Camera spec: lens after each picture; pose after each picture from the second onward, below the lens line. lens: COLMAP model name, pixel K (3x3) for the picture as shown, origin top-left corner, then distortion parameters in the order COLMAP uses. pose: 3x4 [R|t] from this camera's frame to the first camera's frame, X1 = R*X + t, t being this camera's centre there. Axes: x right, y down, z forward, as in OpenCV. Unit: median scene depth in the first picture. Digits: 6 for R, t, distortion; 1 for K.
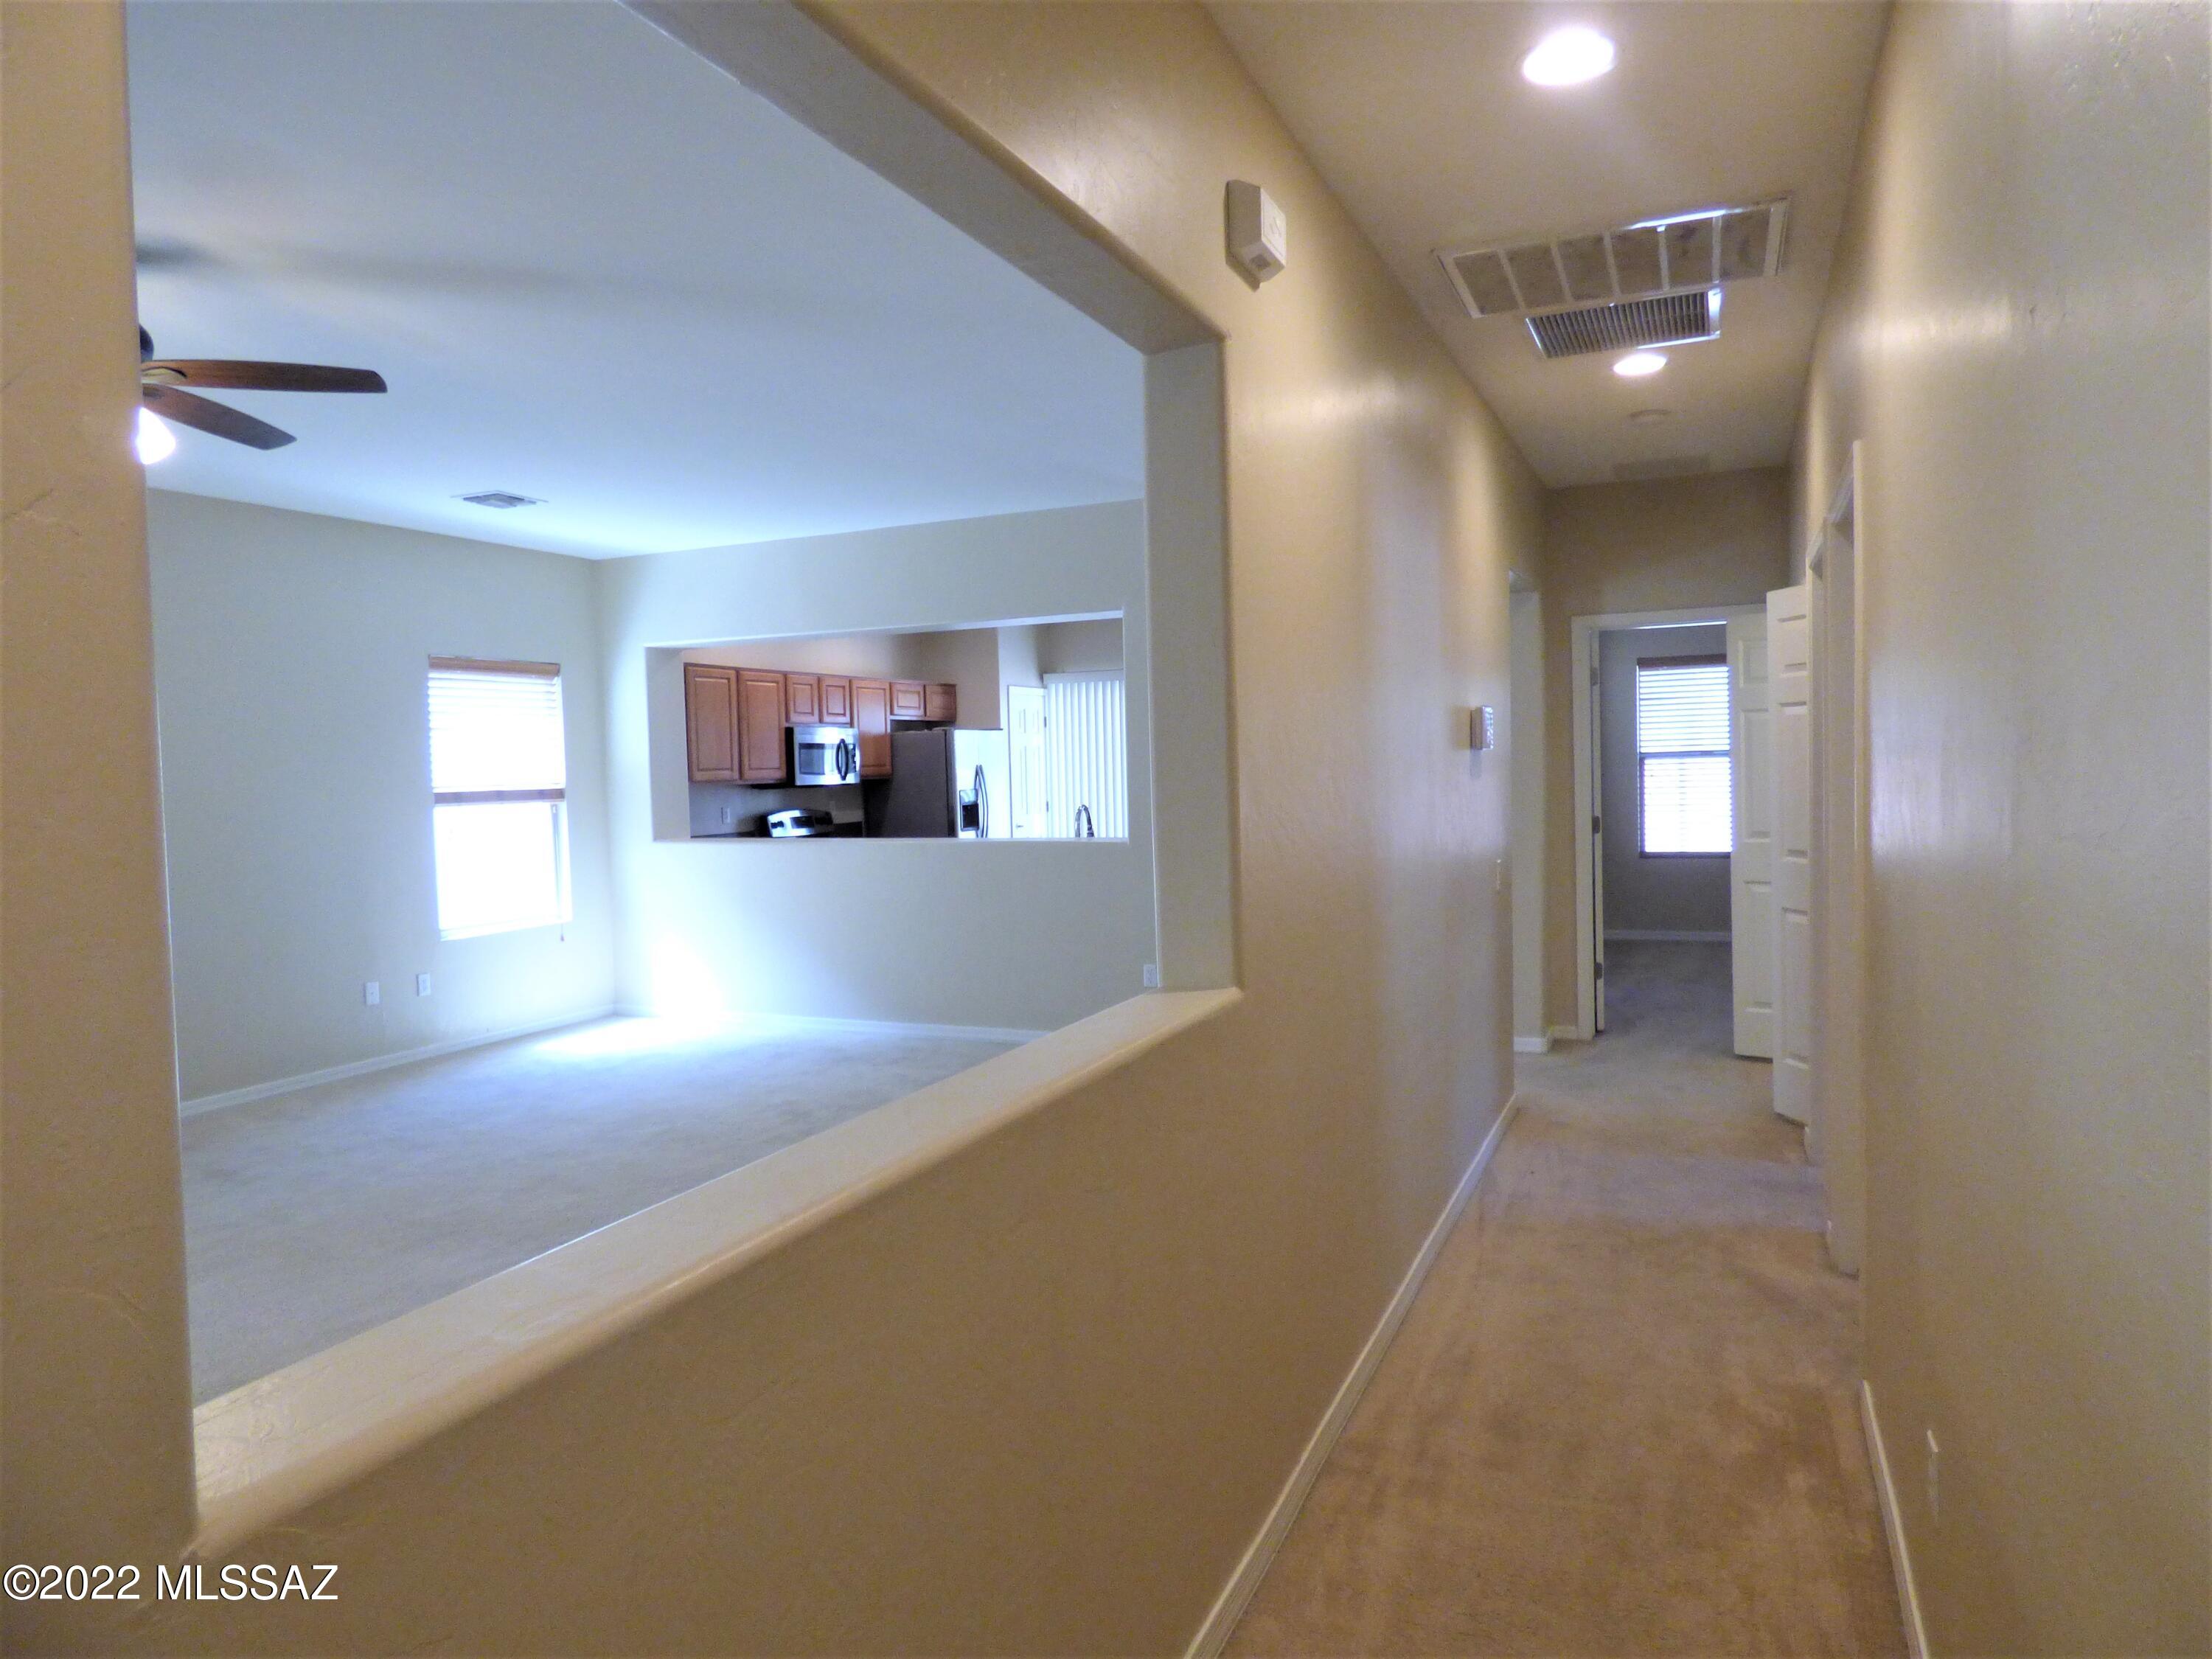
lens RADIAL K [[1364.5, 0, 1126.4], [0, 1364.5, 812.1], [0, 0, 1]] dist [-0.015383, -0.001914]
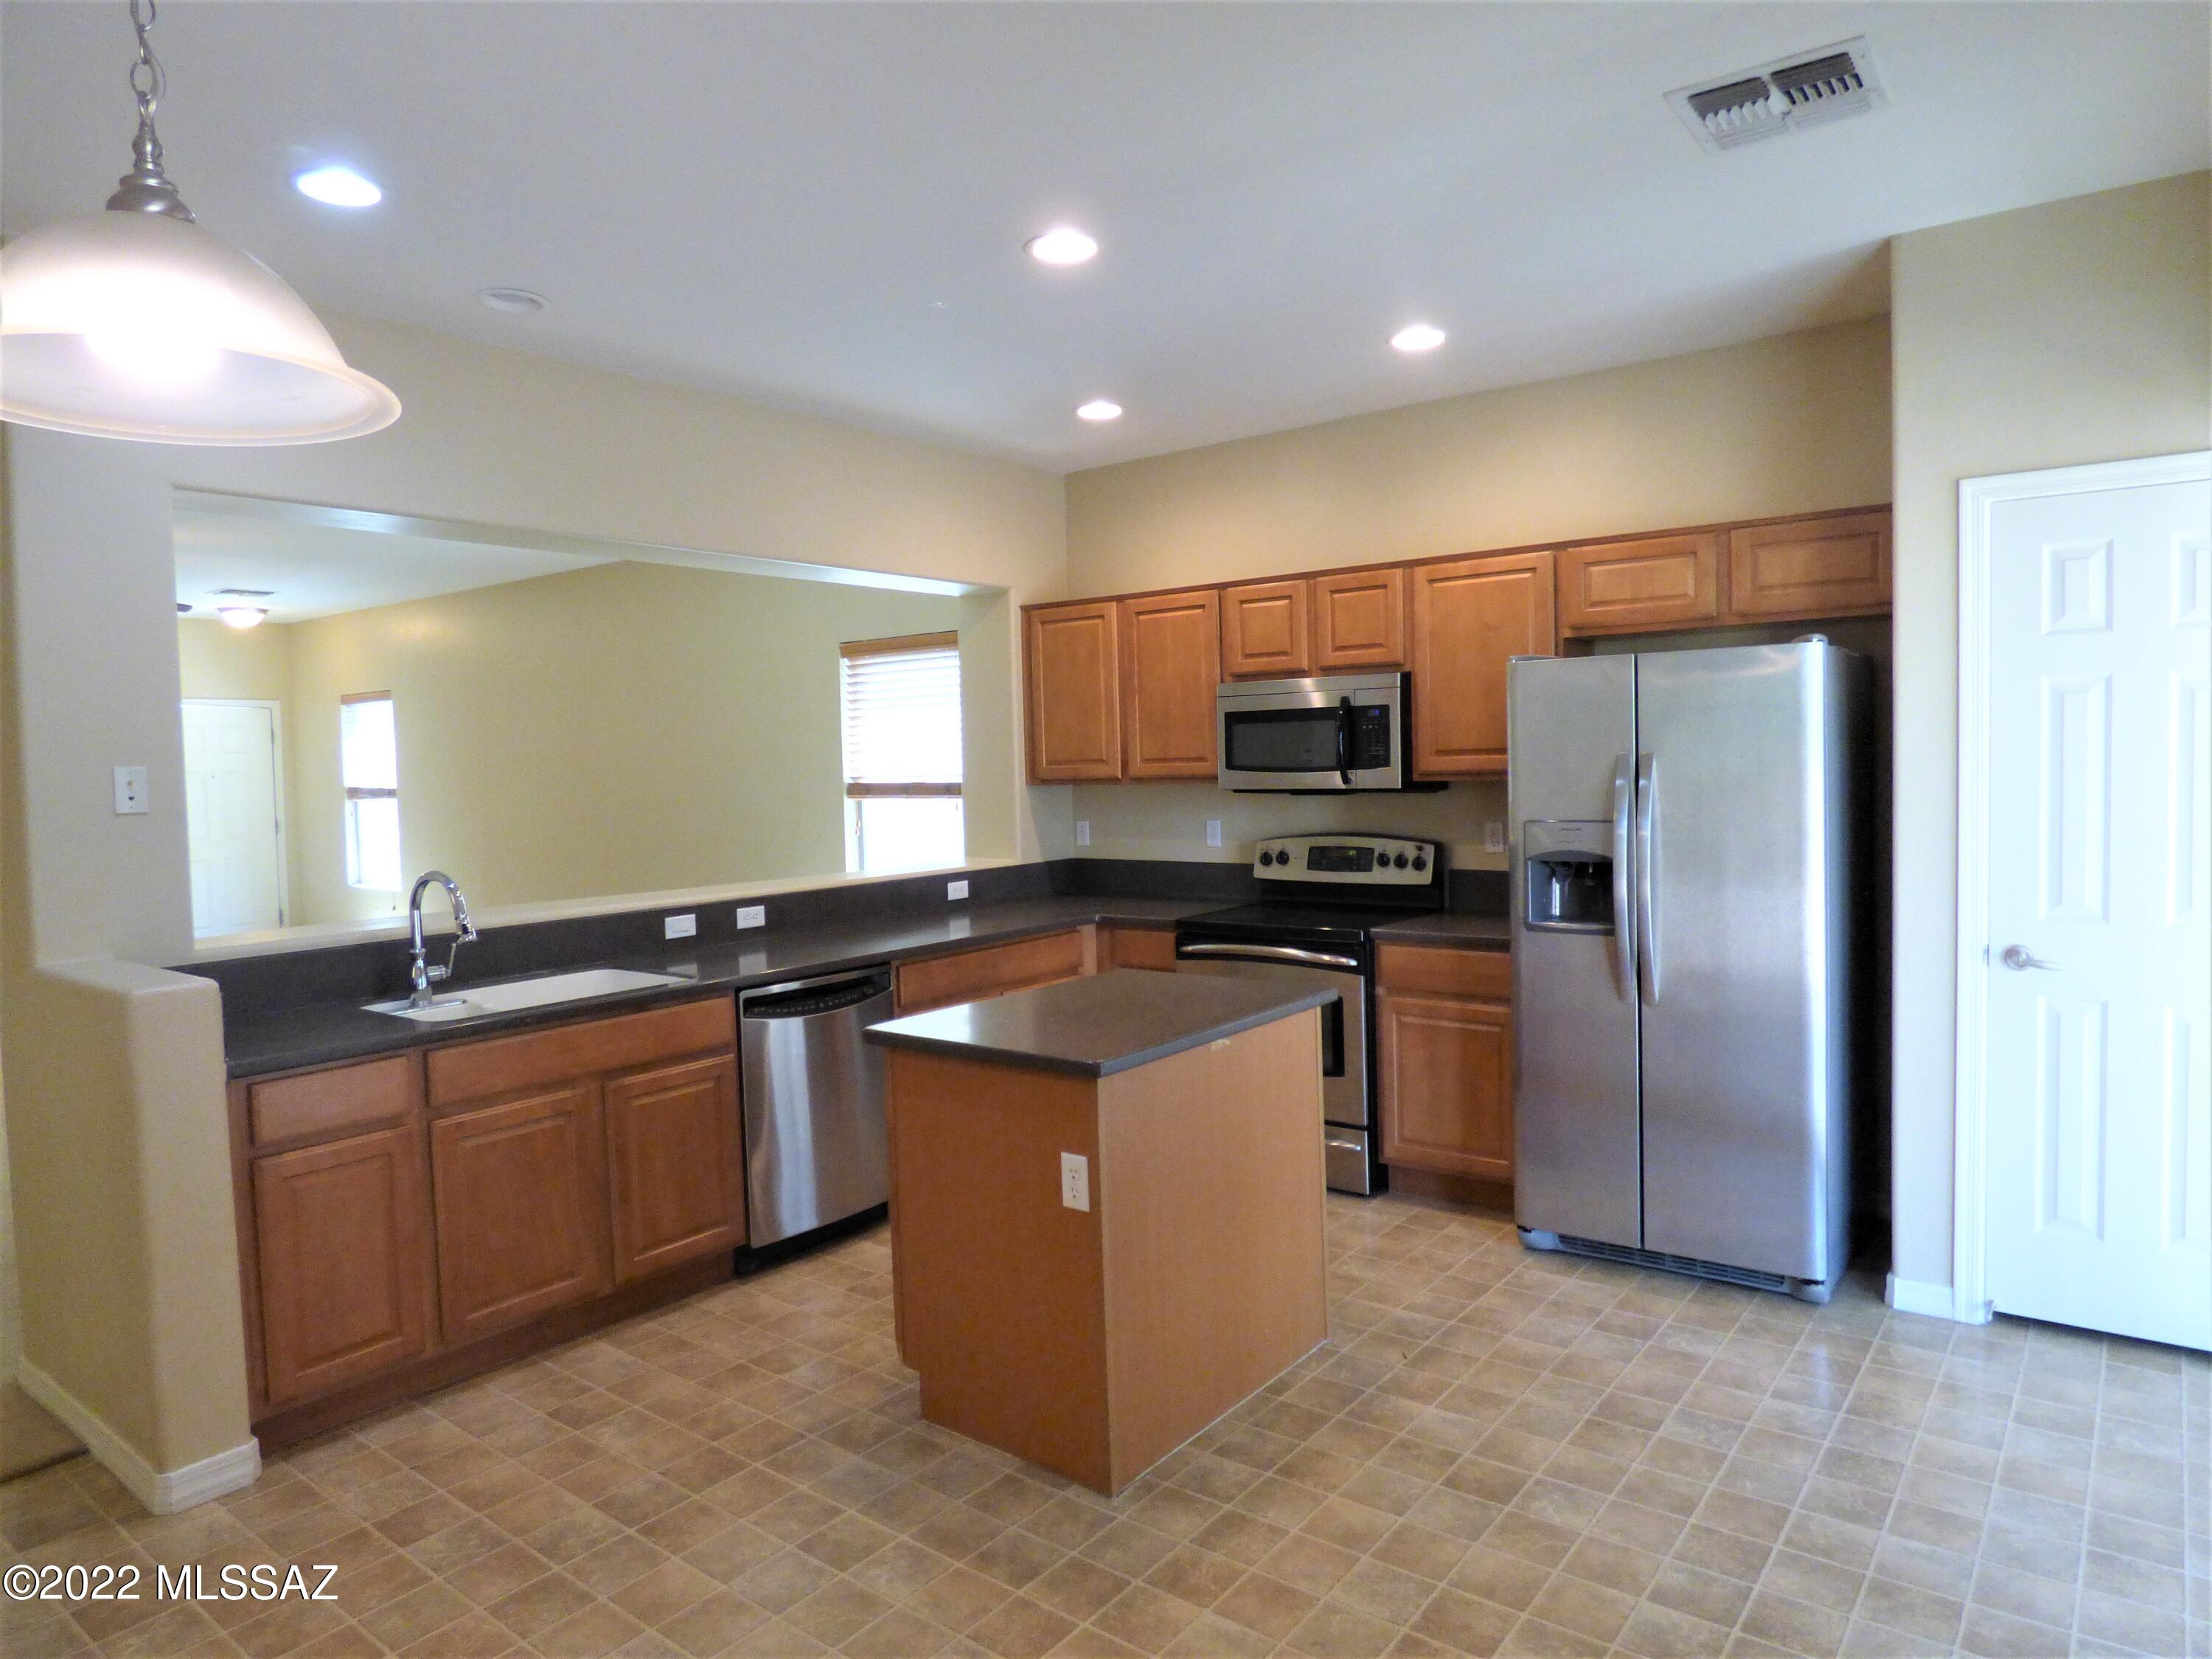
lens RADIAL K [[1356.9, 0, 1106.0], [0, 1356.9, 829.5], [0, 0, 1]] dist [-0.017730, 0.000503]
pose [[-0.257160, 0.088966, -0.962265, 0.266374], [0.002085, 0.995802, 0.091510, -0.047295], [0.966367, 0.021526, -0.256266, 0.959209]]
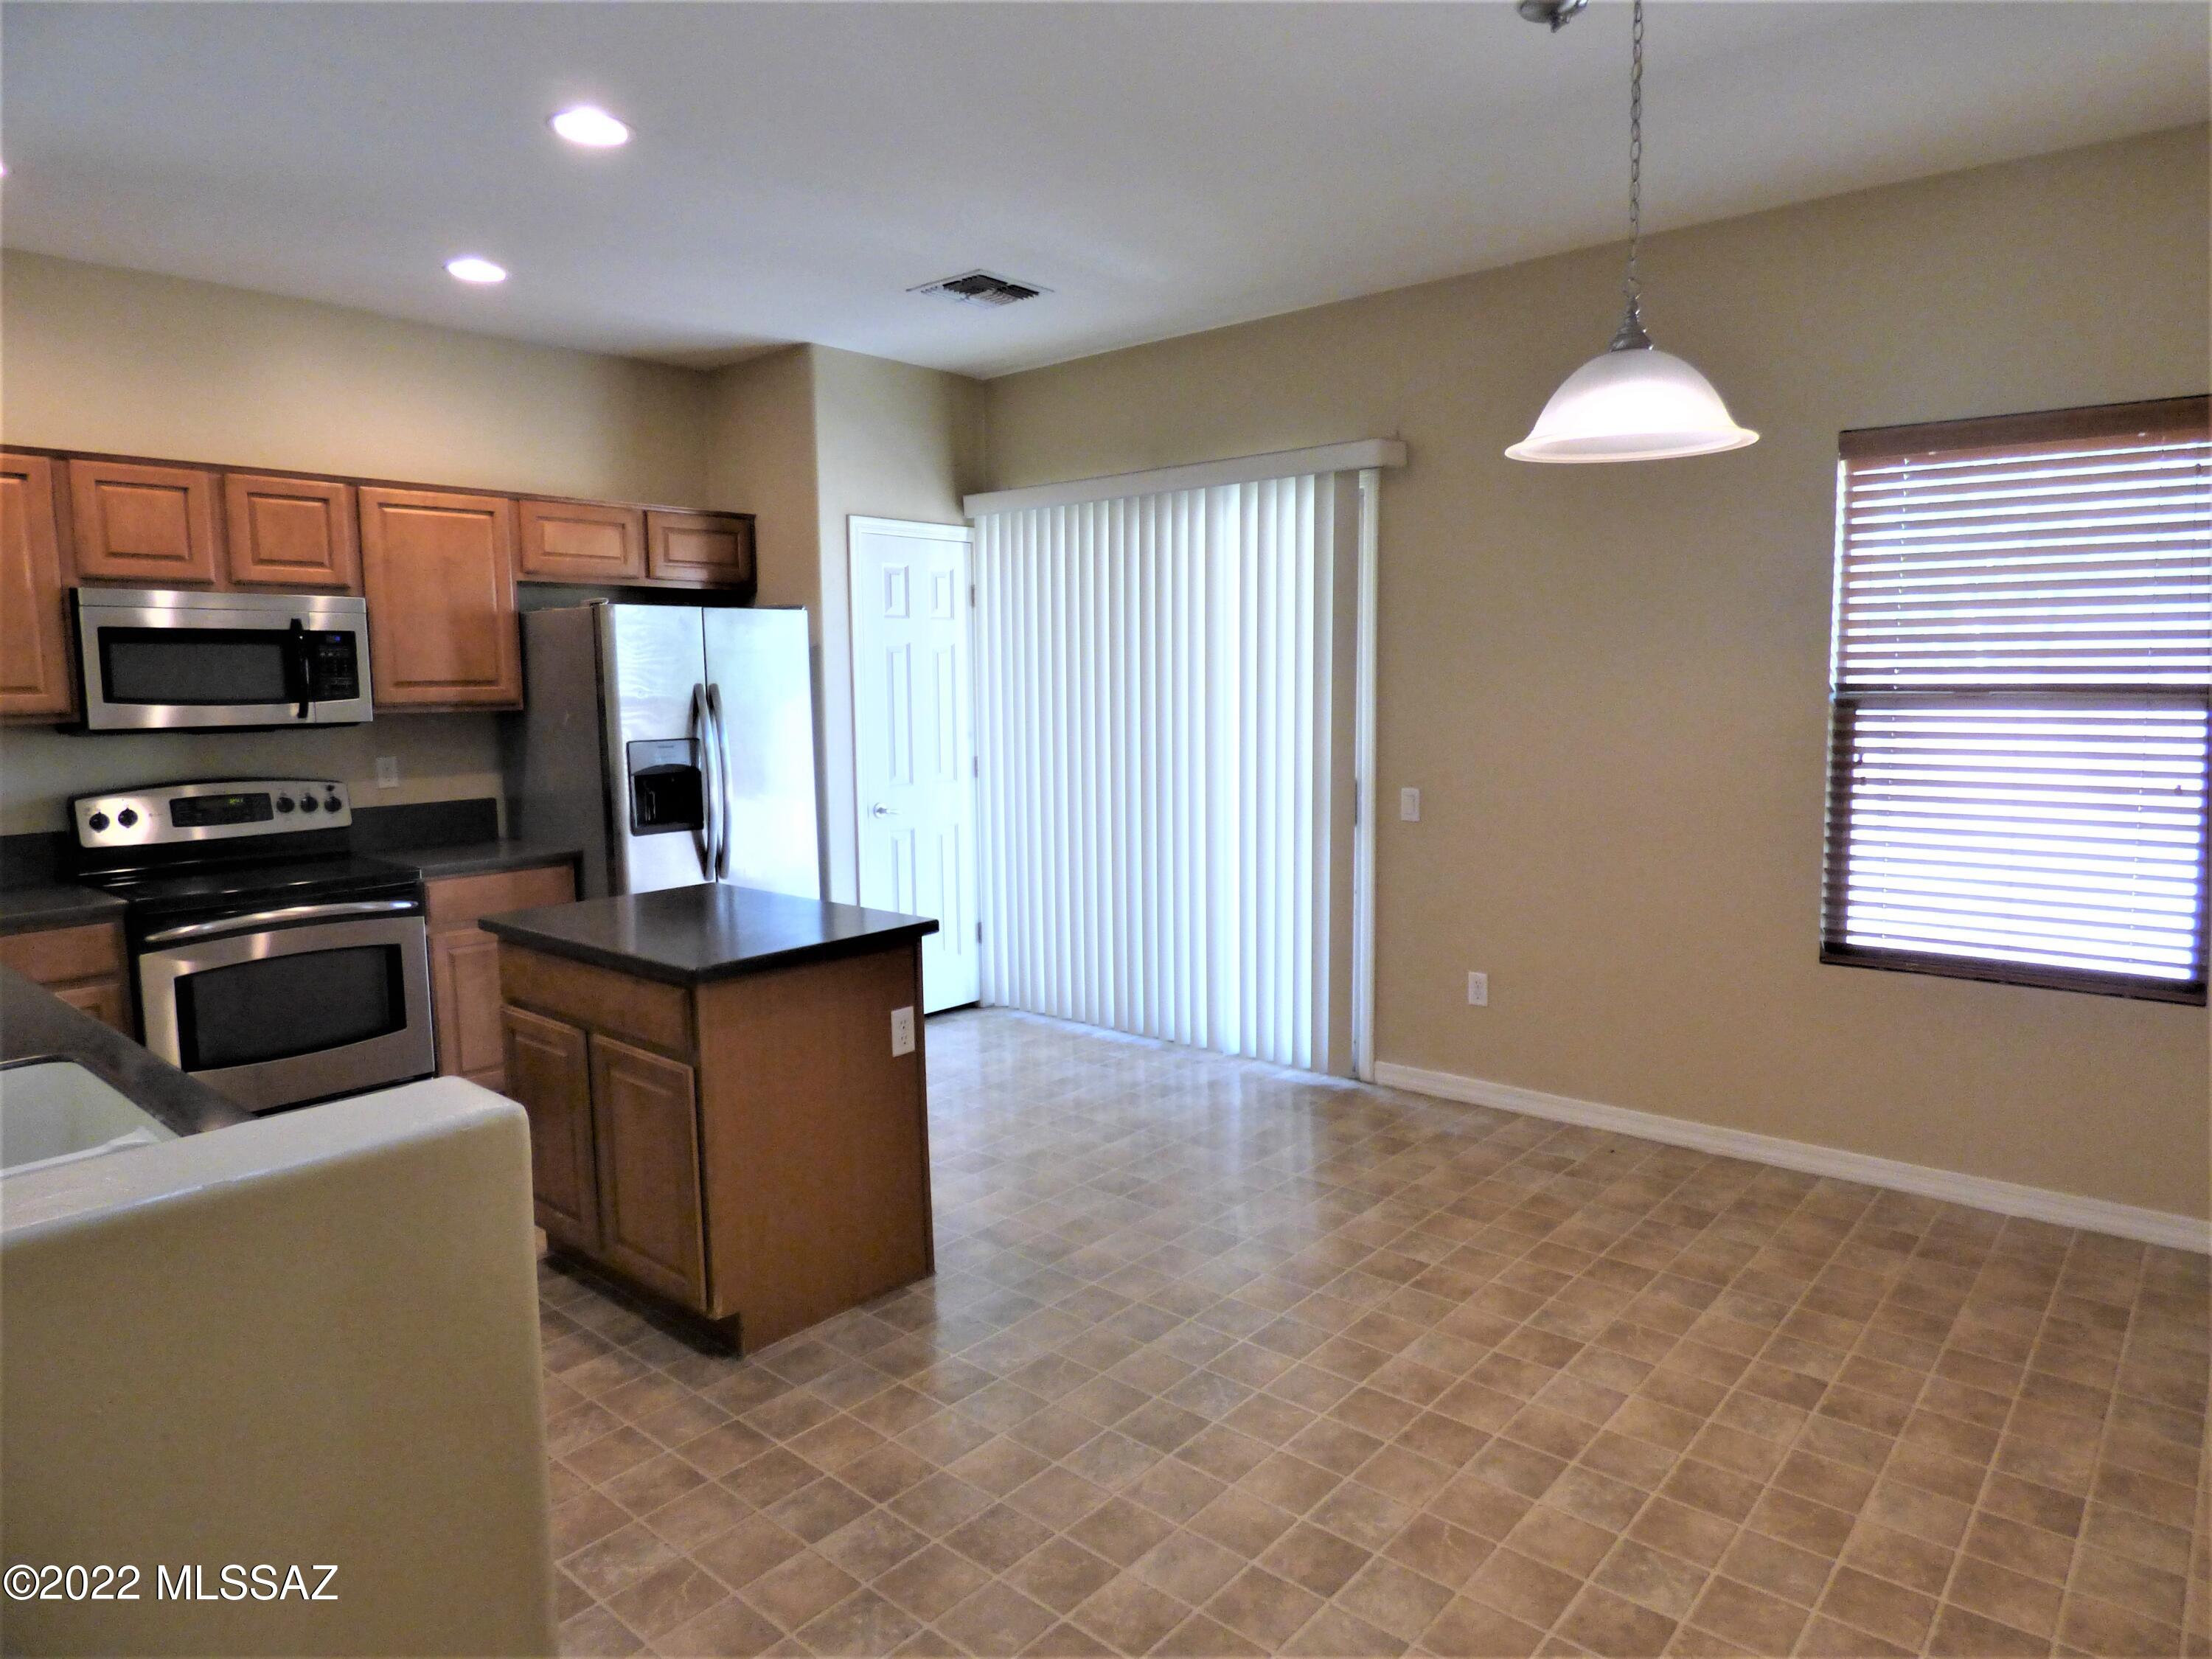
lens RADIAL K [[1364.5, 0, 1126.4], [0, 1364.5, 812.1], [0, 0, 1]] dist [-0.015383, -0.001914]
pose [[0.955039, 0.048689, -0.292454, 0.159596], [-0.027978, 0.996822, 0.074591, -0.029774], [0.295156, -0.063055, 0.953366, 0.609868]]
